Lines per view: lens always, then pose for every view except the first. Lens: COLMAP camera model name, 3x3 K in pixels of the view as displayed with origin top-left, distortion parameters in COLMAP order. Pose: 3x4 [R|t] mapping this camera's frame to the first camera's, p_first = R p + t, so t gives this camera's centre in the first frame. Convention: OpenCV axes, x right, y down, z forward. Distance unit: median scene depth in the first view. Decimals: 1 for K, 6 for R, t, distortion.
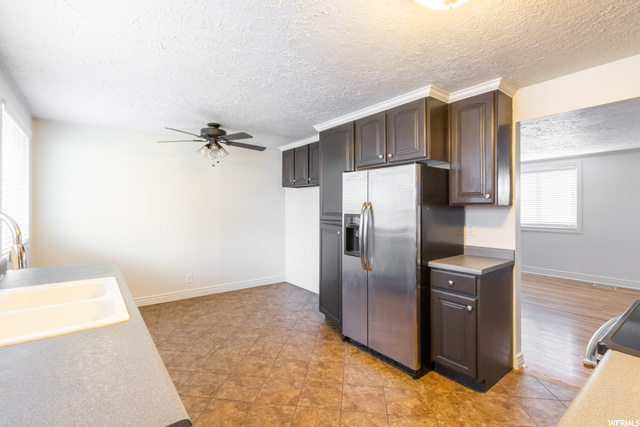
lens RADIAL K [[293.5, 0, 313.7], [0, 293.5, 209.3], [0, 0, 1]] dist [0.002727, 0.000134]
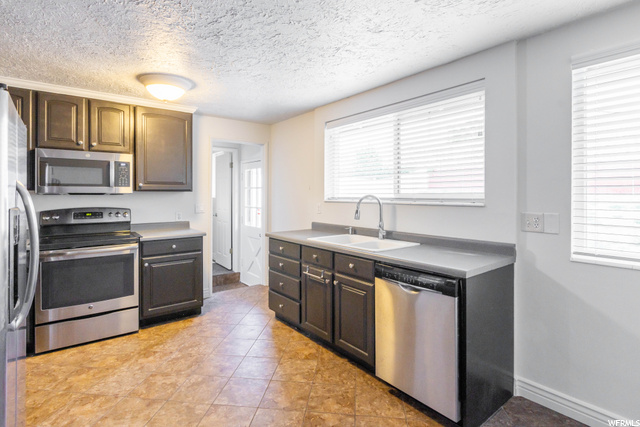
lens RADIAL K [[320.6, 0, 323.8], [0, 320.6, 193.7], [0, 0, 1]] dist [-0.003006, -0.000784]
pose [[-0.999652, -0.000693, -0.026373, -0.344281], [-0.000761, 0.999996, 0.002540, -0.003768], [0.026371, 0.002560, -0.999649, 1.798157]]
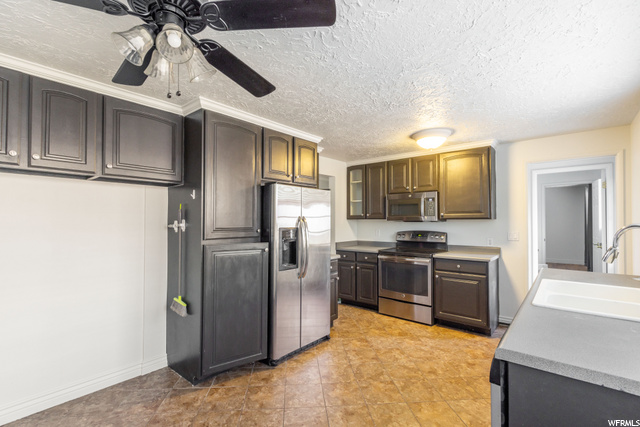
lens RADIAL K [[293.5, 0, 314.2], [0, 293.5, 217.2], [0, 0, 1]] dist [0.002727, 0.000134]
pose [[-0.208762, 0.009687, 0.977919, -1.079769], [0.005974, 0.999945, -0.008630, -0.012871], [-0.977948, 0.004041, -0.208808, 1.403035]]
